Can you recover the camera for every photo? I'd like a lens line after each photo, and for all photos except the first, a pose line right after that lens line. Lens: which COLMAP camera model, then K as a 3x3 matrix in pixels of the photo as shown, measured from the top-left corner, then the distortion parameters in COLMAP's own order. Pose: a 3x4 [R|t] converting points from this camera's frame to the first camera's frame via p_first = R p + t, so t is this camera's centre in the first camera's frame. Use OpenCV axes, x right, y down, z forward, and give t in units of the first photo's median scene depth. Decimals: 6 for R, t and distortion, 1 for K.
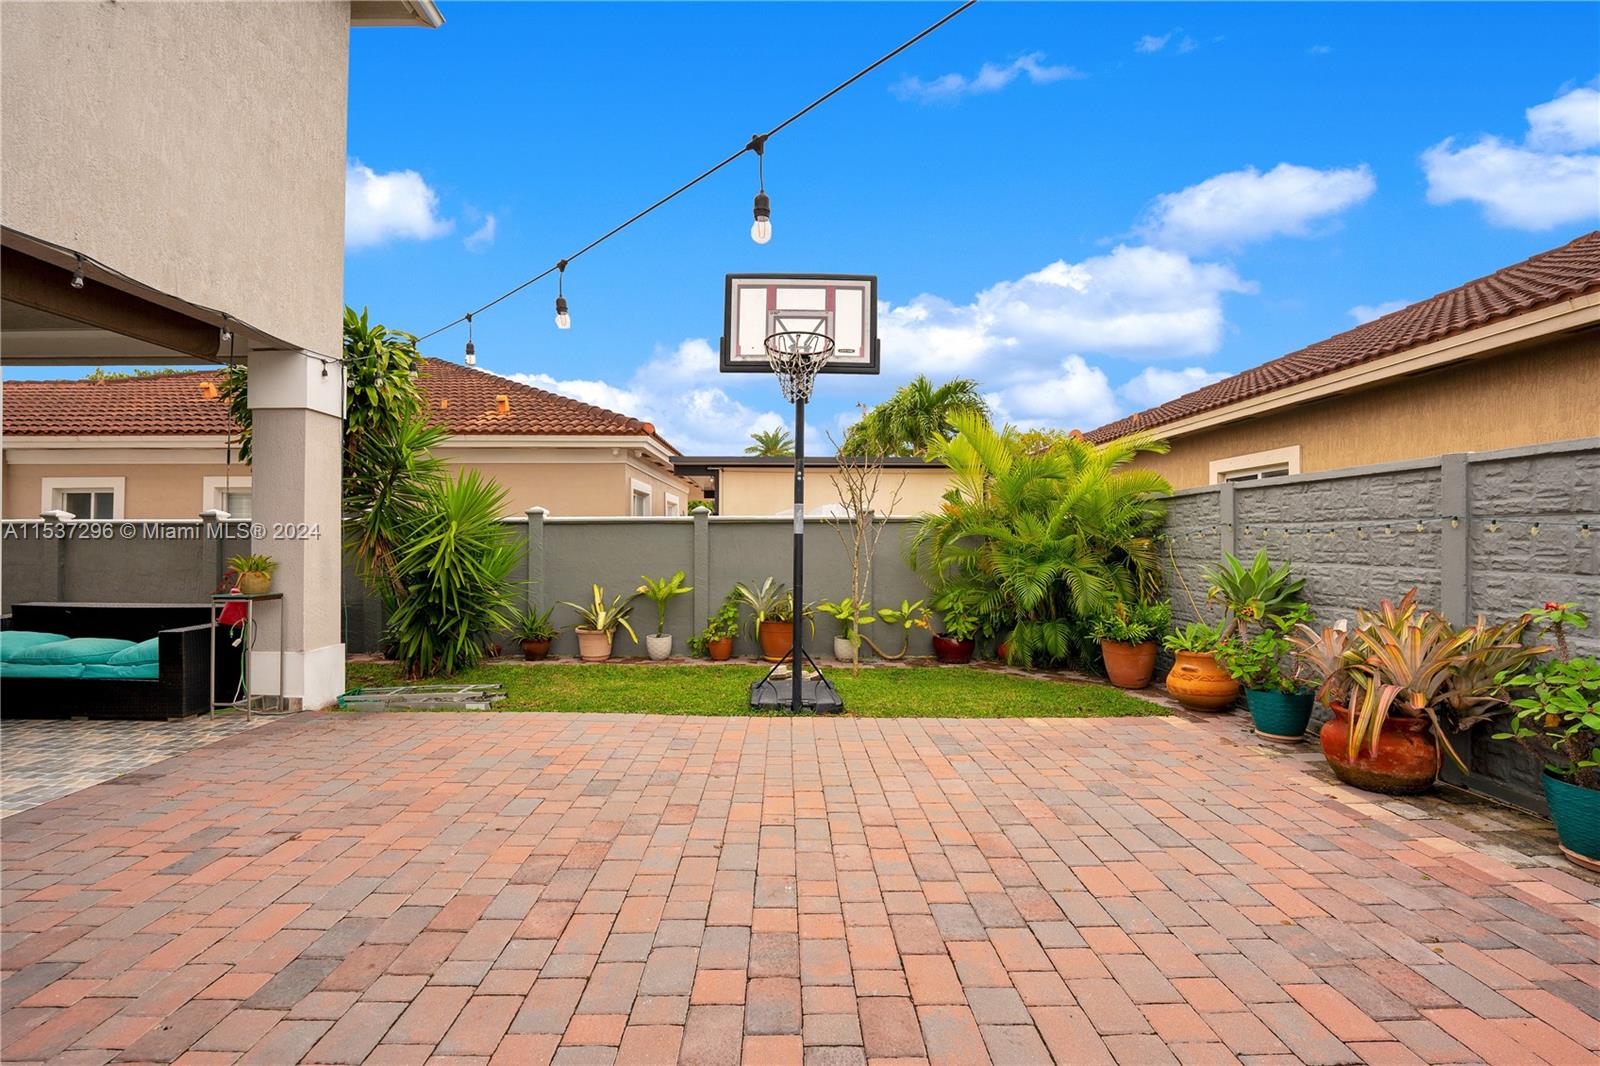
lens RADIAL K [[665.3, 0, 793.5], [0, 665.3, 536.7], [0, 0, 1]] dist [-0.009959, 0.001398]
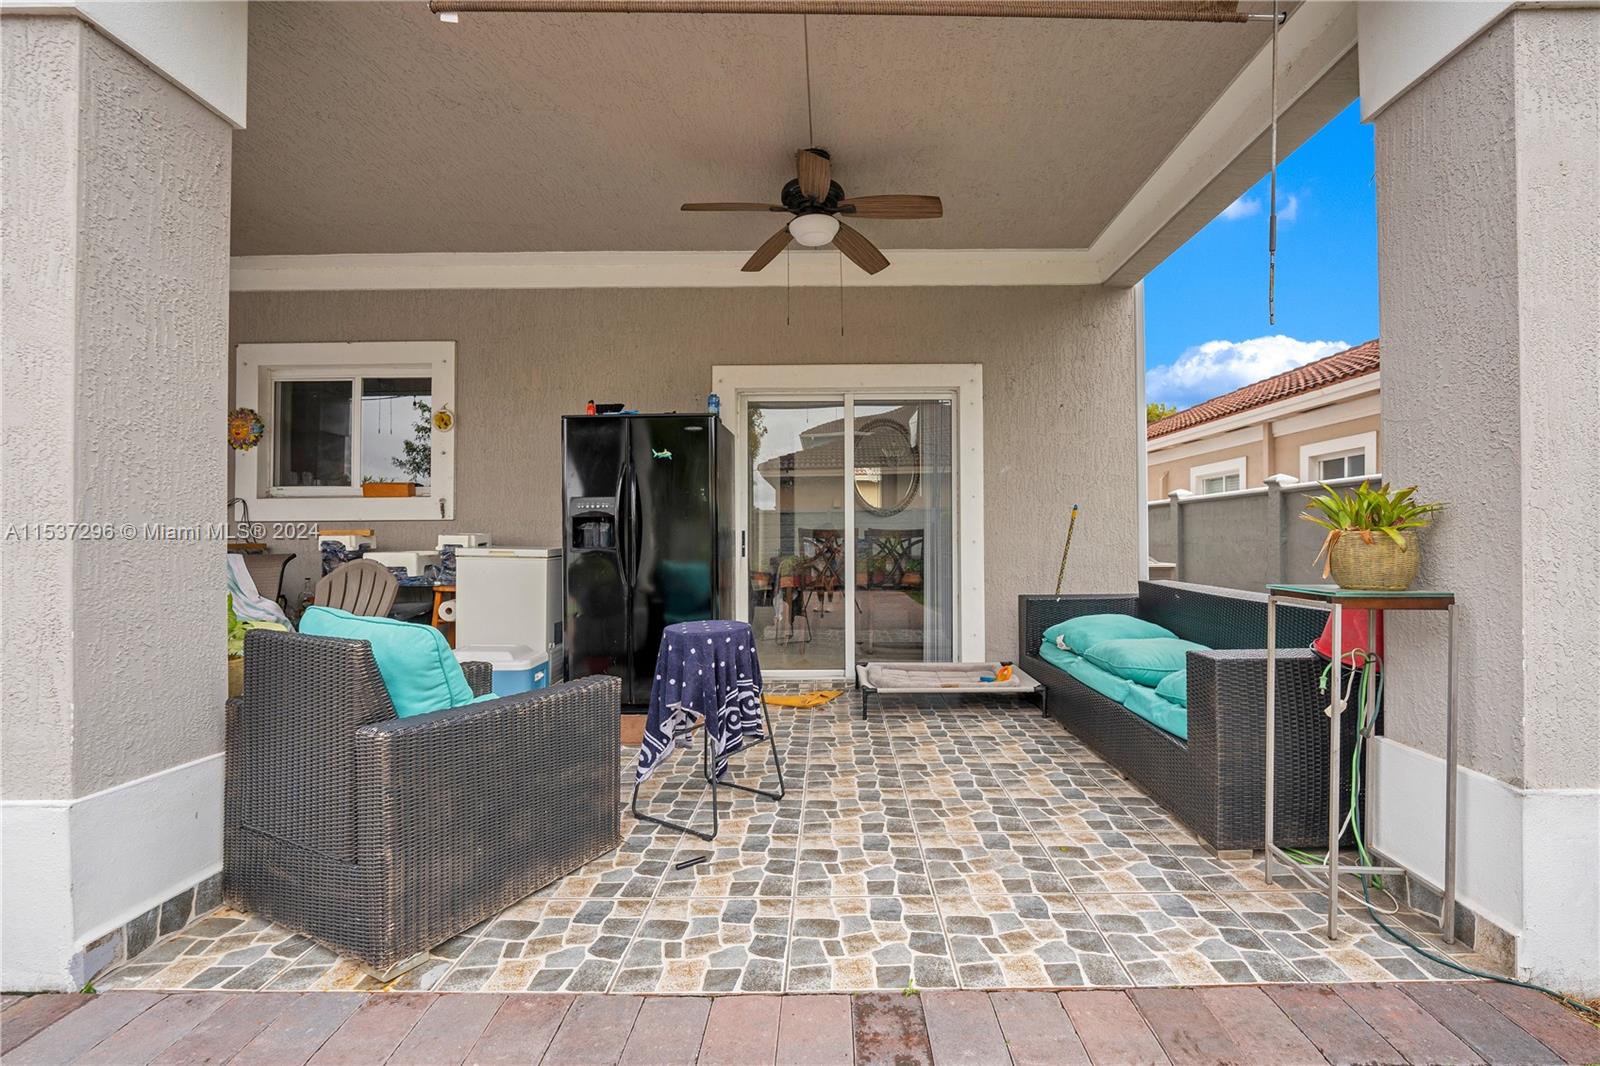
lens RADIAL K [[665.3, 0, 824.8], [0, 665.3, 534.4], [0, 0, 1]] dist [-0.009959, 0.001398]
pose [[-0.019059, -0.006567, -0.999797, -0.427496], [0.010439, 0.999923, -0.006767, 0.053758], [0.999764, -0.010565, -0.018989, 0.685455]]
